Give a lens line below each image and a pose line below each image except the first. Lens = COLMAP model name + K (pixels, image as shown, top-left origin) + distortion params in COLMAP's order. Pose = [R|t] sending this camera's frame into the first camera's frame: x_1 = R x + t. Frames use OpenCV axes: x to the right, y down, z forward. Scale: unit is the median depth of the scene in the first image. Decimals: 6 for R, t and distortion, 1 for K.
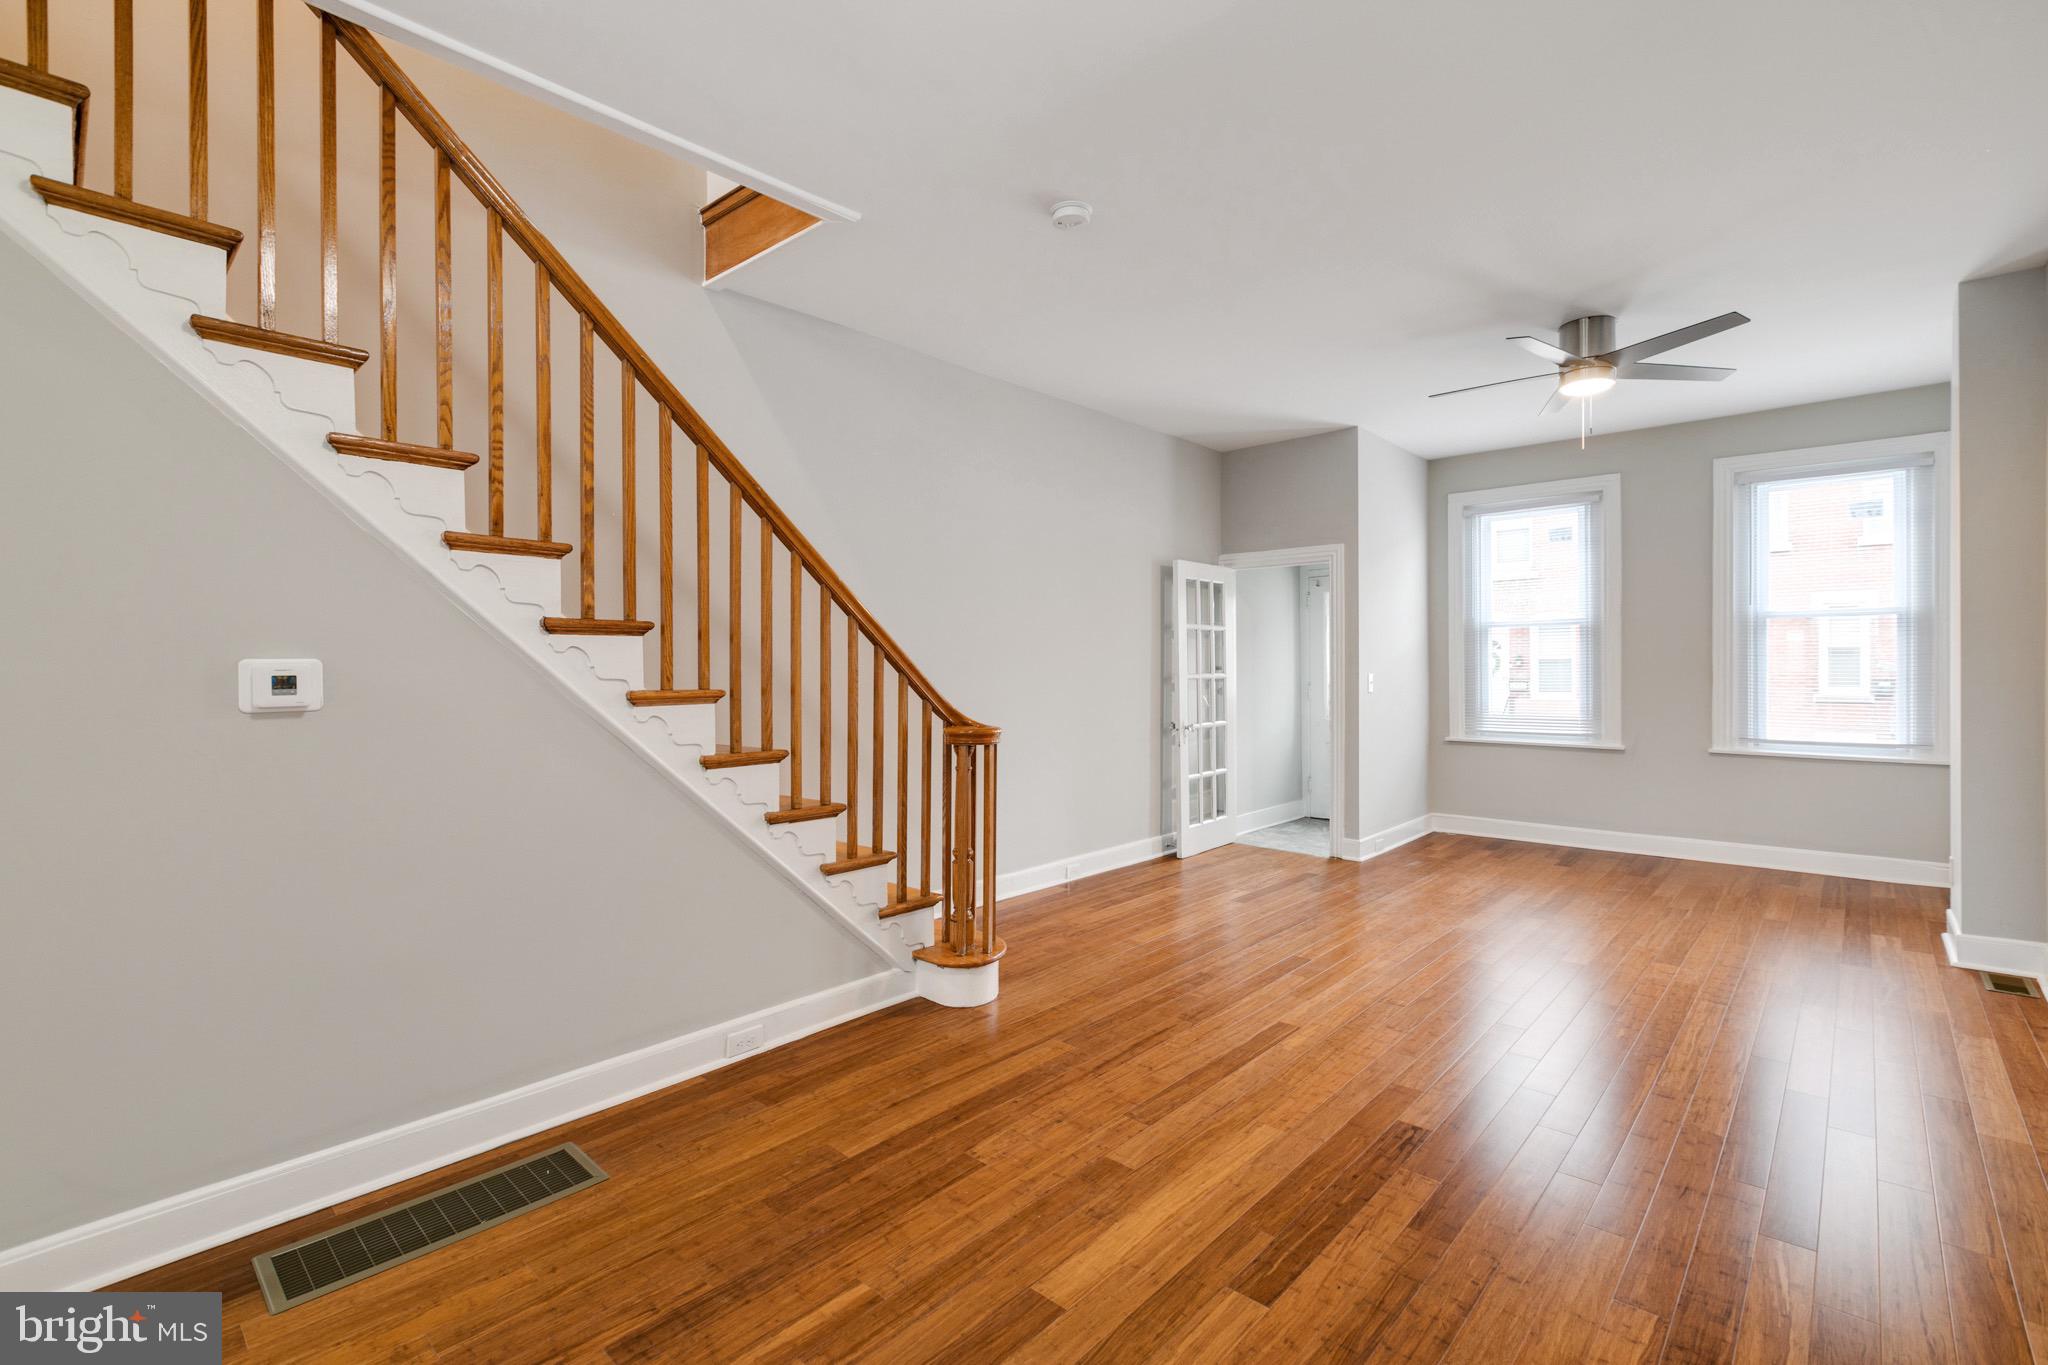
lens RADIAL K [[915.4, 0, 1020.1], [0, 915.4, 666.3], [0, 0, 1]] dist [-0.000519, -0.000381]
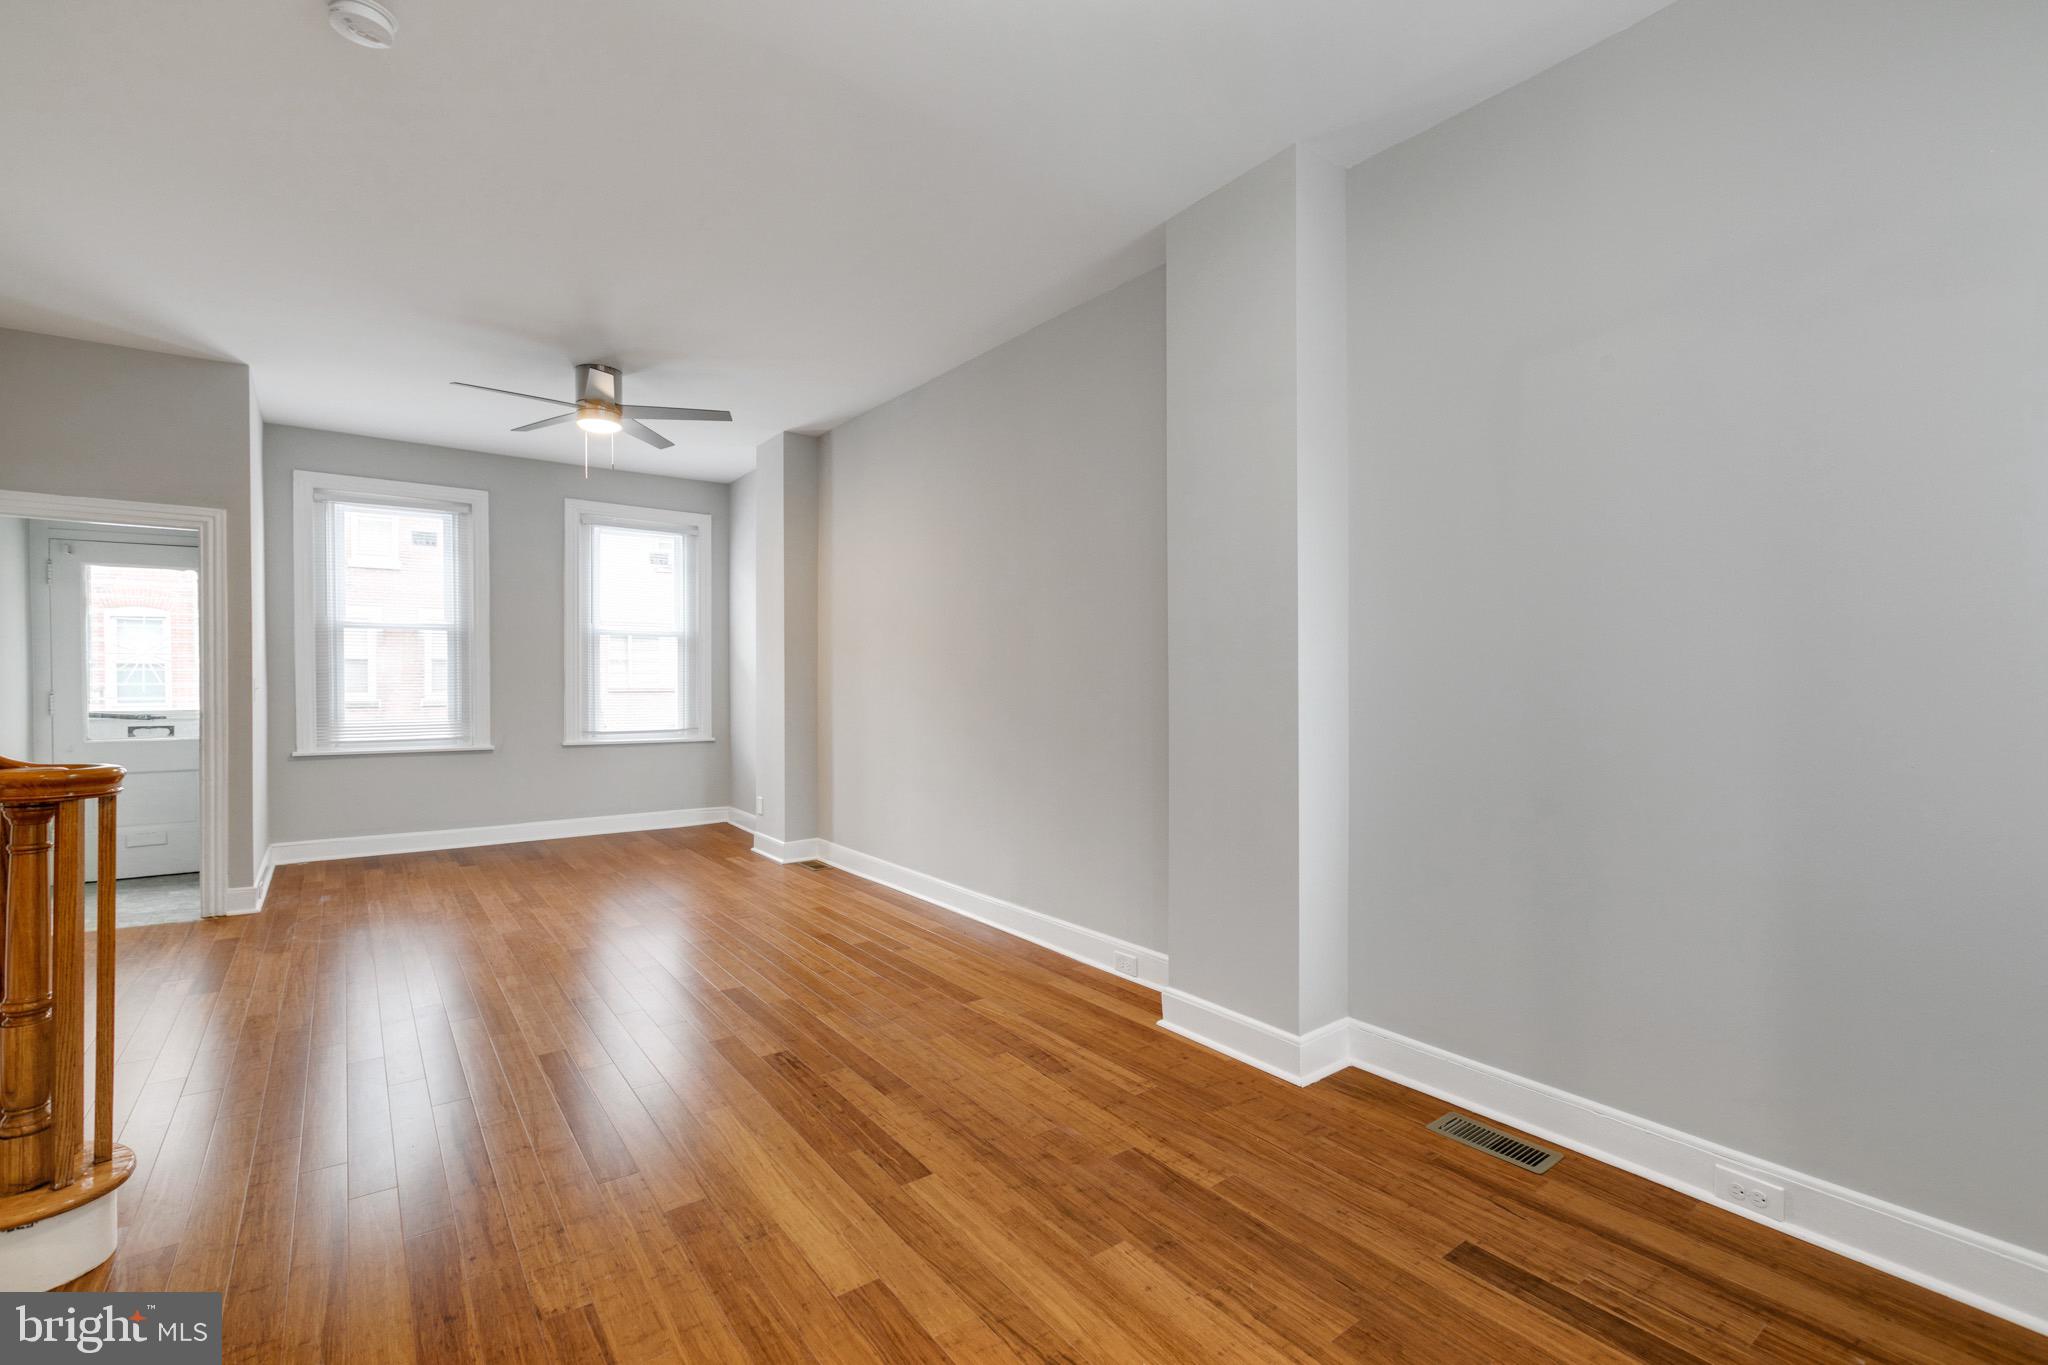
lens RADIAL K [[911.6, 0, 1019.4], [0, 911.6, 685.6], [0, 0, 1]] dist [0.002168, -0.000017]
pose [[0.185730, -0.004100, 0.982592, -0.328252], [-0.007479, 0.999956, 0.005586, 0.006393], [-0.982572, -0.008387, 0.185691, 0.227873]]
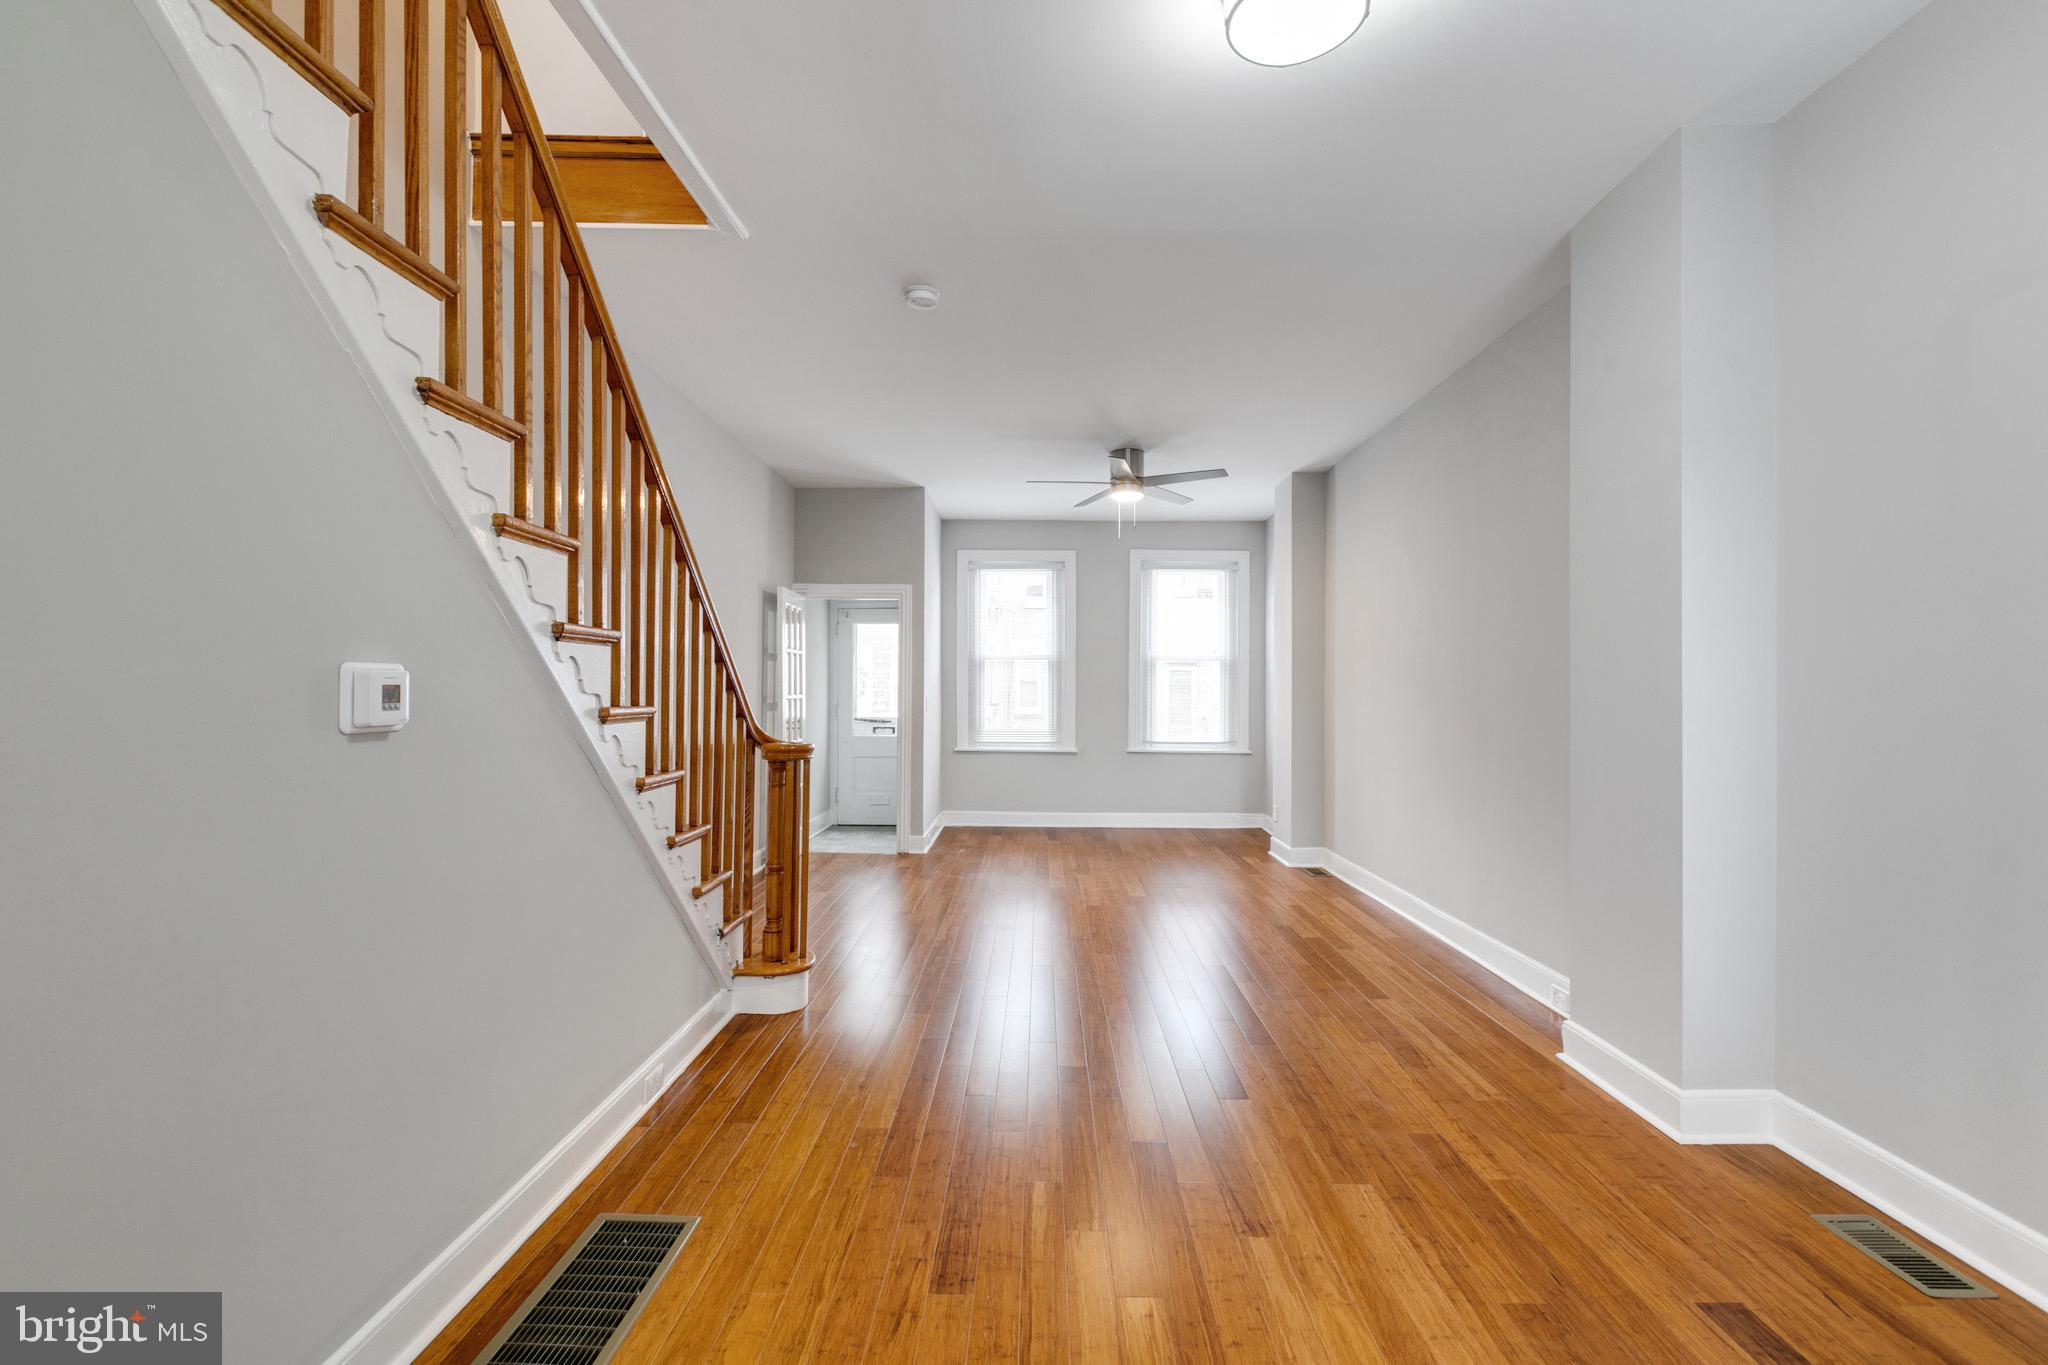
lens RADIAL K [[919.0, 0, 1019.6], [0, 919.0, 679.7], [0, 0, 1]] dist [0.001965, -0.000412]
pose [[0.749994, 0.018696, 0.661181, -0.373281], [-0.011902, 0.999820, -0.014770, 0.004528], [-0.661338, 0.003208, 0.750081, 0.028098]]
